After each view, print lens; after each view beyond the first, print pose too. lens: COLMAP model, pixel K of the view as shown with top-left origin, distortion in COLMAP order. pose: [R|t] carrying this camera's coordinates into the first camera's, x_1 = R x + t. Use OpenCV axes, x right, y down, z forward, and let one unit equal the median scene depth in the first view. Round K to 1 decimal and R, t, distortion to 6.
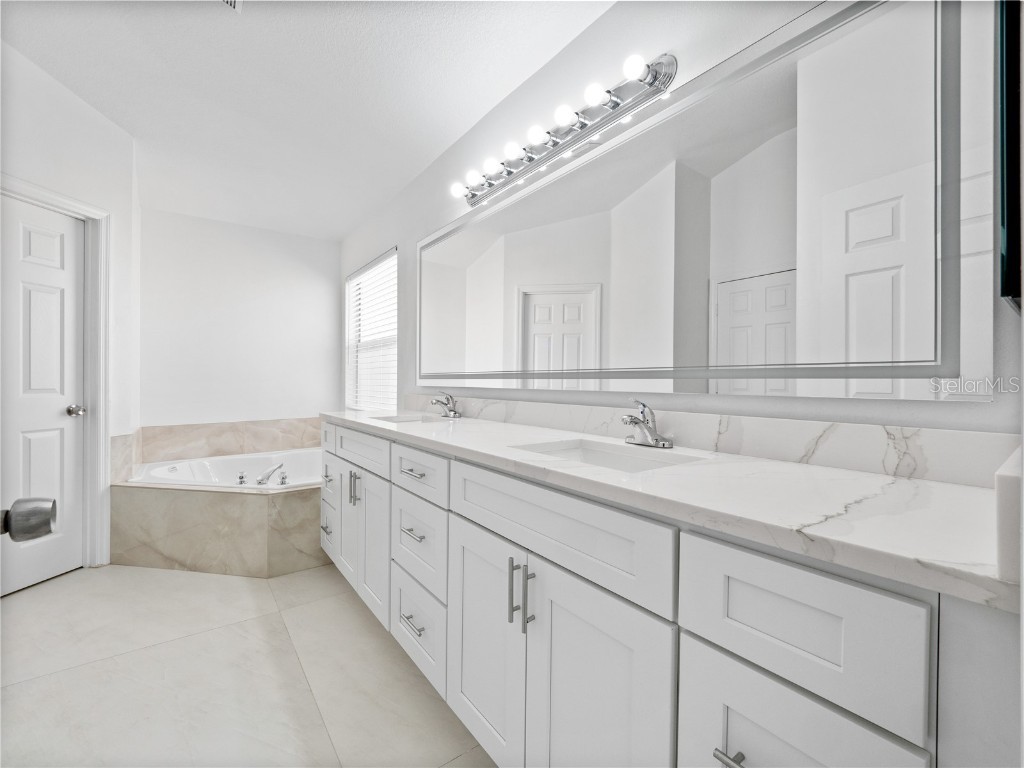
lens RADIAL K [[435.2, 0, 506.7], [0, 435.2, 386.9], [0, 0, 1]] dist [-0.001094, -0.000234]
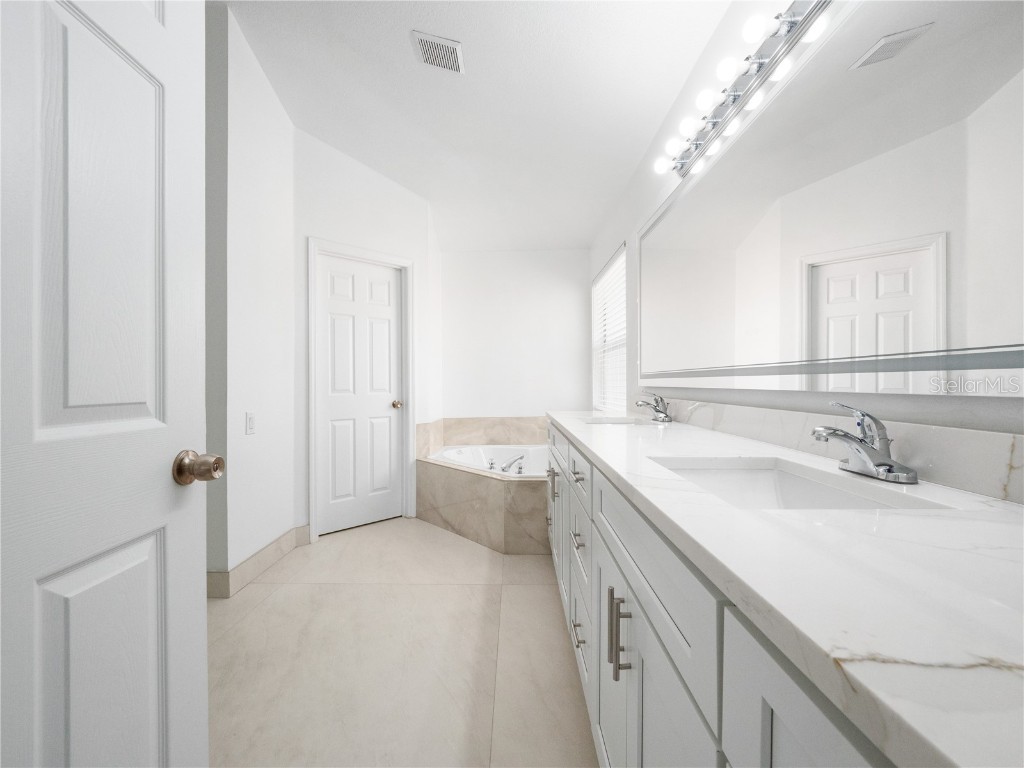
lens RADIAL K [[436.8, 0, 508.5], [0, 436.8, 388.0], [0, 0, 1]] dist [0.026703, -0.012104]
pose [[0.792427, -0.001317, -0.609965, 0.162517], [0.000269, 0.999998, -0.001810, 0.003369], [0.609966, 0.001270, 0.792426, 0.085492]]
